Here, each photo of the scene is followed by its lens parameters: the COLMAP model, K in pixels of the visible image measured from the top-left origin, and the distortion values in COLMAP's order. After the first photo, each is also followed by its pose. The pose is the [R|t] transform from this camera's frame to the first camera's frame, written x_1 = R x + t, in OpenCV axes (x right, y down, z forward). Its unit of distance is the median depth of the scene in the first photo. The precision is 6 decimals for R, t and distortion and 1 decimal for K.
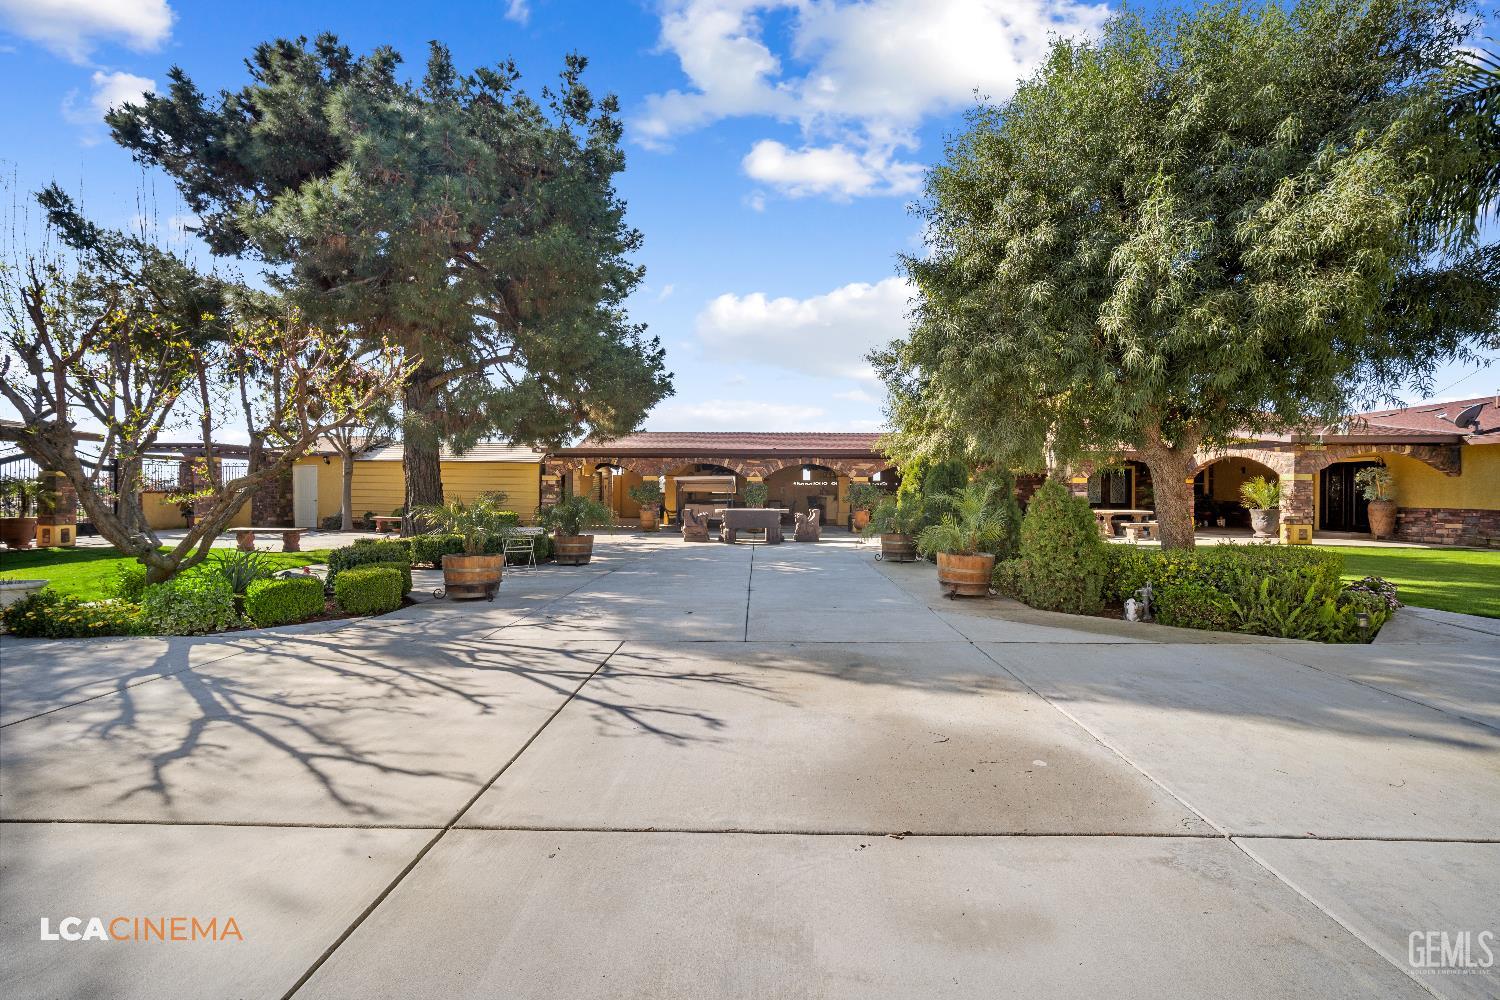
lens RADIAL K [[660.7, 0, 757.1], [0, 660.7, 497.8], [0, 0, 1]] dist [-0.001502, -0.000002]
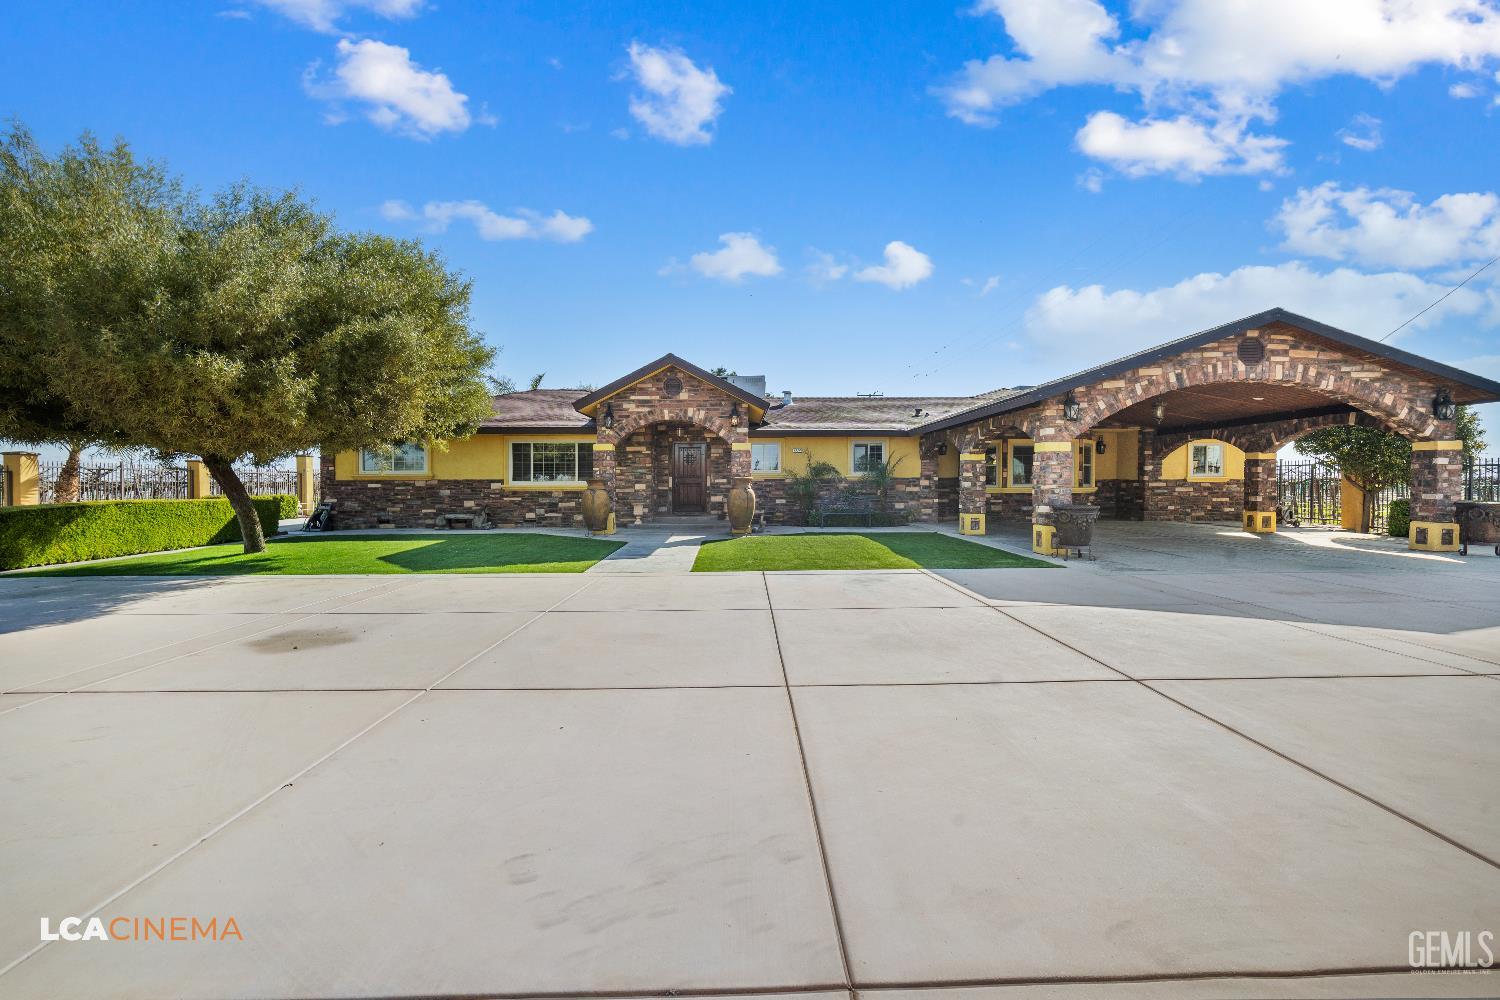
lens RADIAL K [[660.7, 0, 743.8], [0, 660.7, 488.6], [0, 0, 1]] dist [-0.001502, -0.000002]
pose [[0.999974, -0.006907, -0.002091, -0.465747], [0.006900, 0.999972, -0.003007, -0.040109], [0.002112, 0.002992, 0.999993, 0.121569]]
